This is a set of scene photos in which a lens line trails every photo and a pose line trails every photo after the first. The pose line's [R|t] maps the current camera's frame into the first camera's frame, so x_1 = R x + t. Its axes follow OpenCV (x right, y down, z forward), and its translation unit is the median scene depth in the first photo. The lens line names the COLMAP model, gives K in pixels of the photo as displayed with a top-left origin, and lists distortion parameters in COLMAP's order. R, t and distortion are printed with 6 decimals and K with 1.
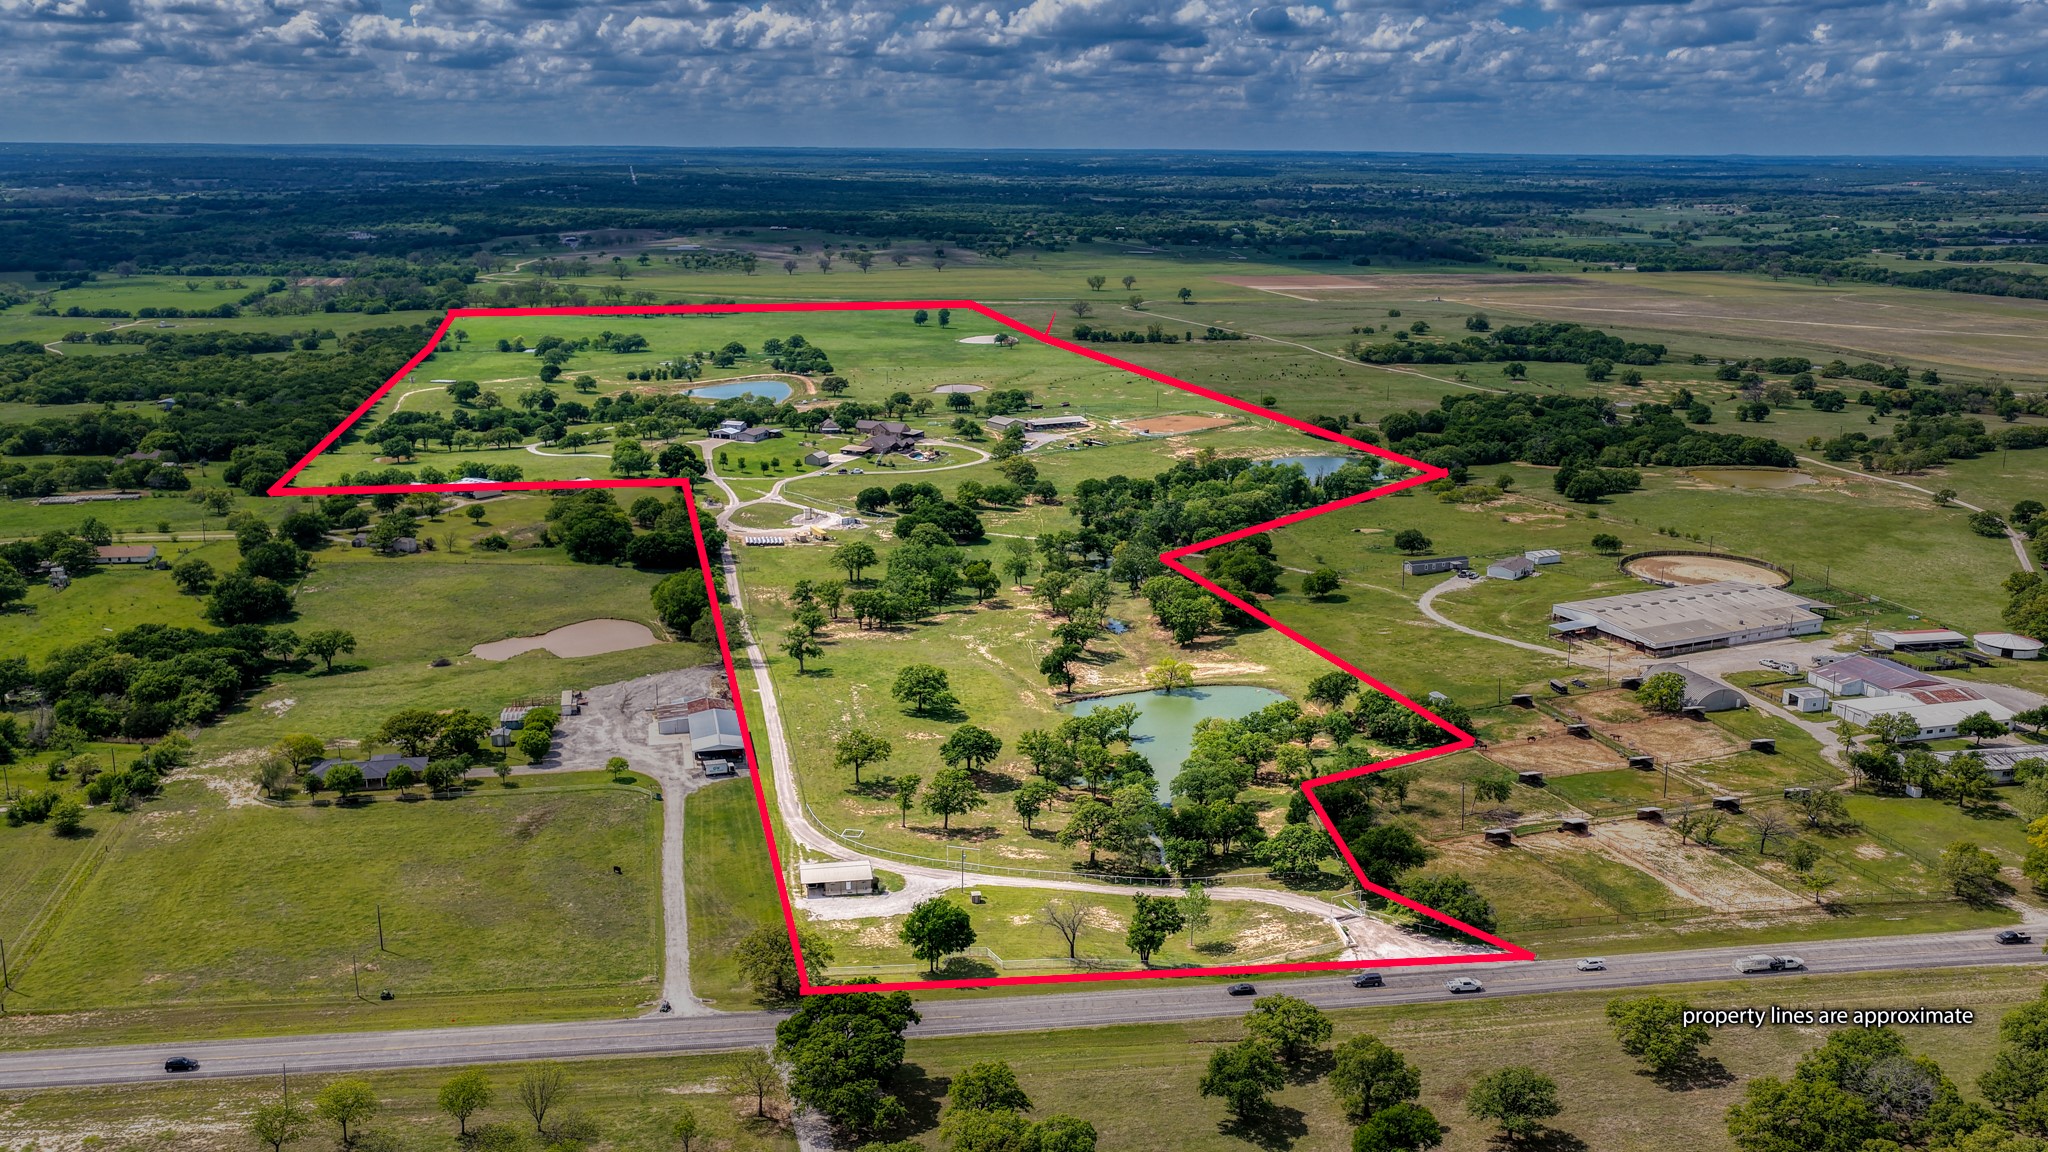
lens RADIAL K [[1722.0, 0, 1021.7], [0, 1722.0, 571.1], [0, 0, 1]] dist [-0.019673, 0.029307]
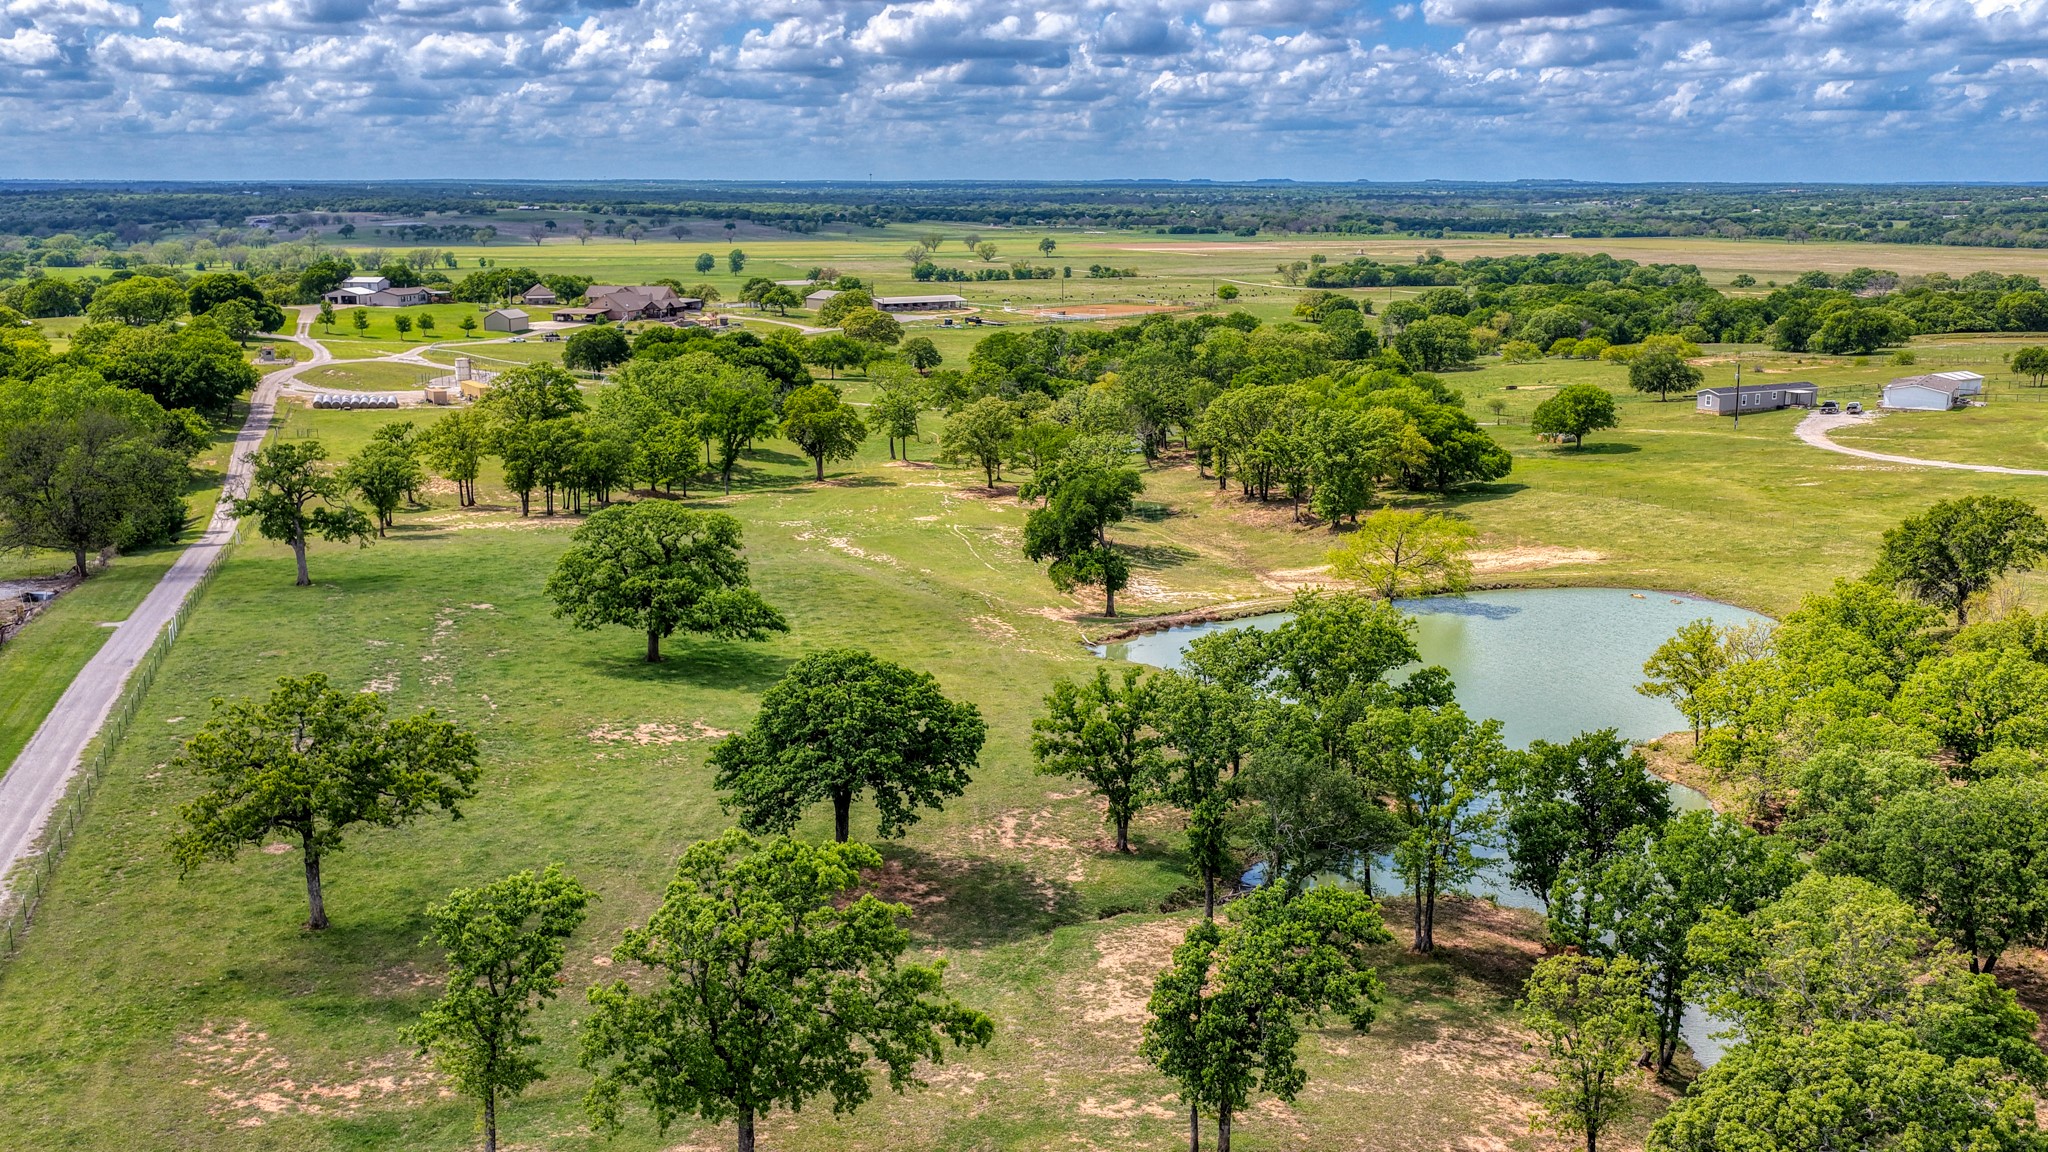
lens RADIAL K [[1884.0, 0, 1029.4], [0, 1884.0, 584.8], [0, 0, 1]] dist [-0.030413, 0.050765]
pose [[0.994164, -0.028632, 0.104007, -0.021969], [0.031991, 0.999014, -0.030777, 0.062682], [-0.103024, 0.033924, 0.994100, 0.526087]]
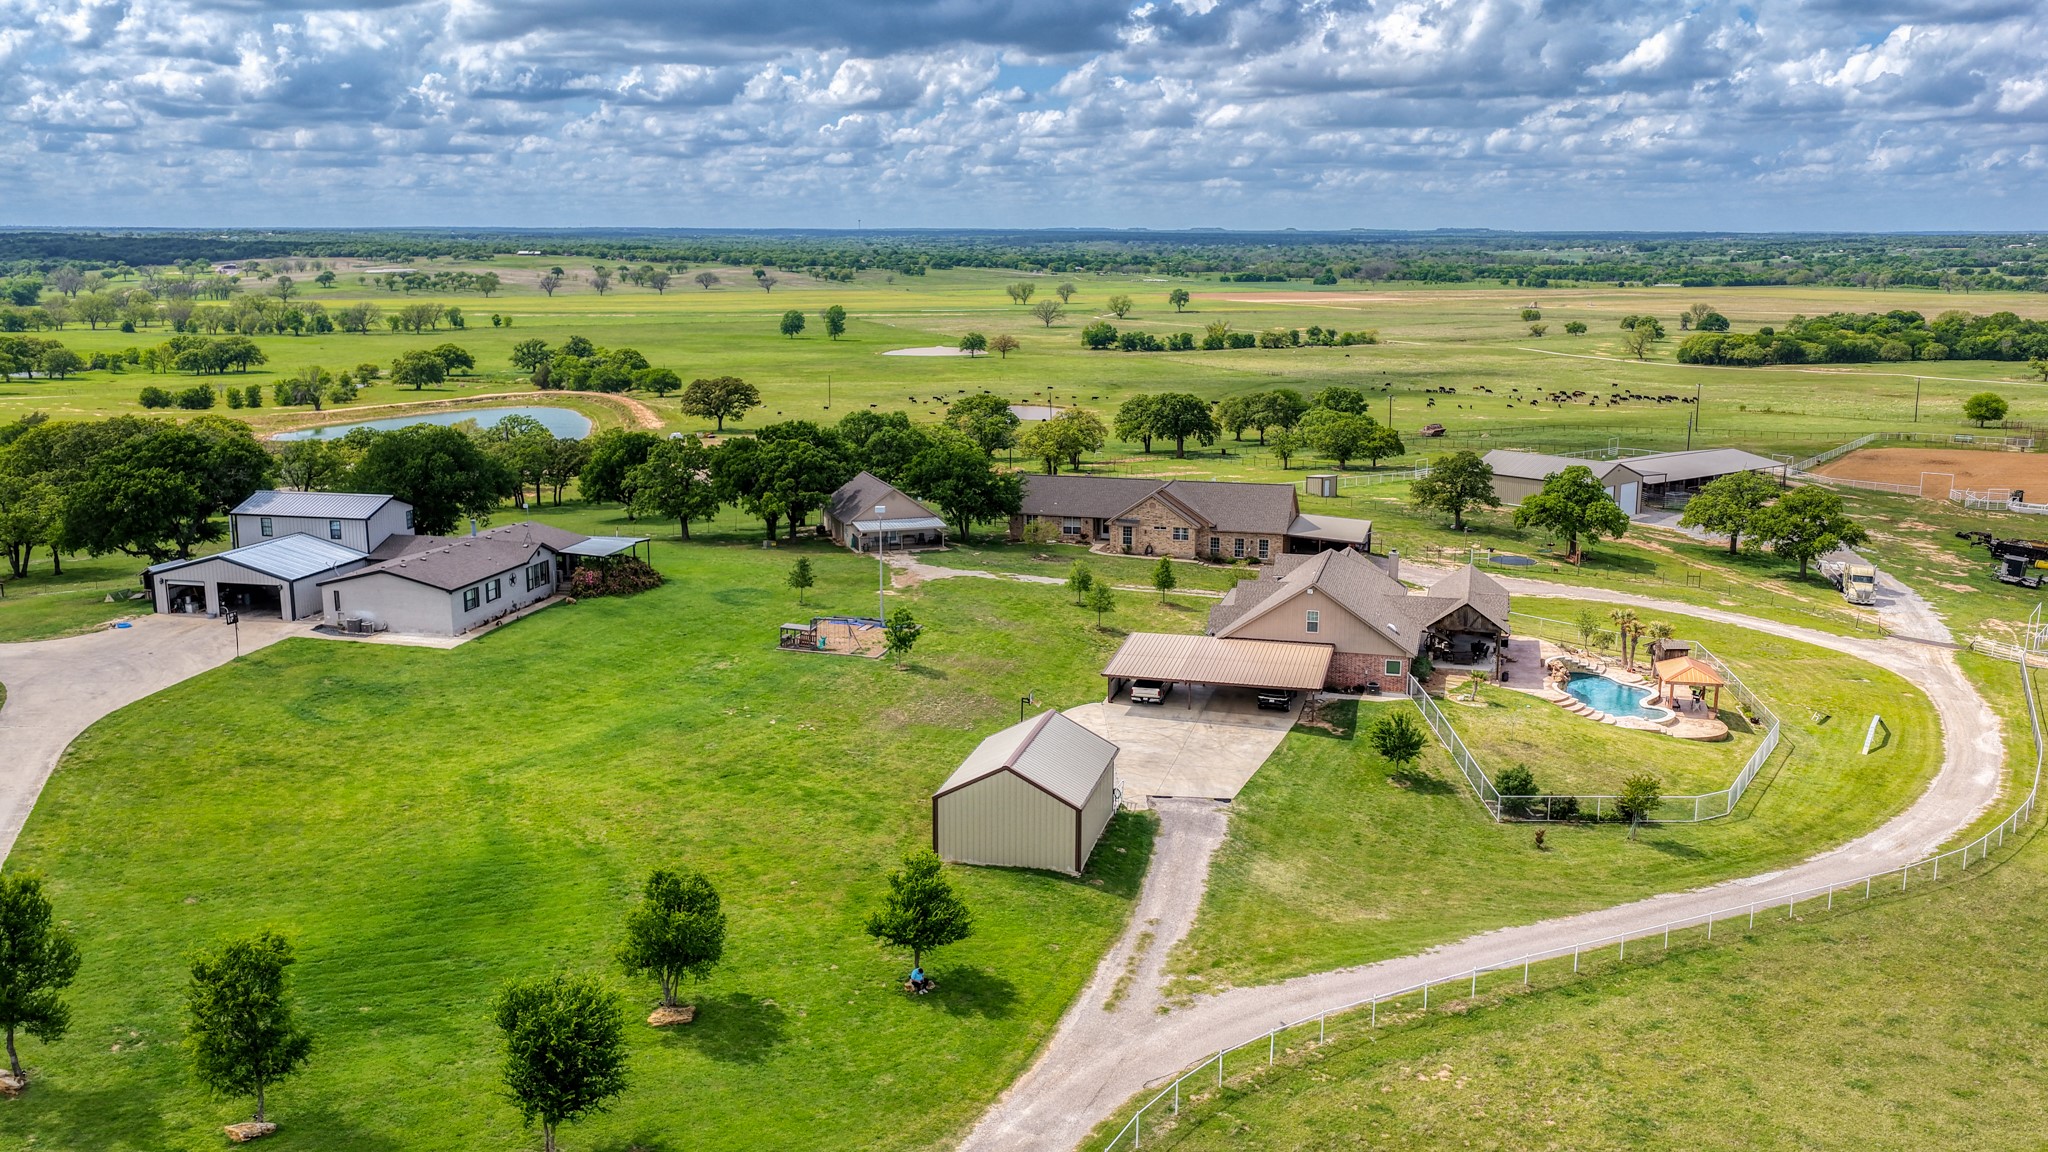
lens RADIAL K [[1722.0, 0, 1039.4], [0, 1722.0, 573.3], [0, 0, 1]] dist [-0.019673, 0.029307]
pose [[0.988764, -0.034232, 0.145512, -0.186857], [0.040990, 0.998203, -0.043701, -0.104349], [-0.143754, 0.049175, 0.988391, 1.240796]]
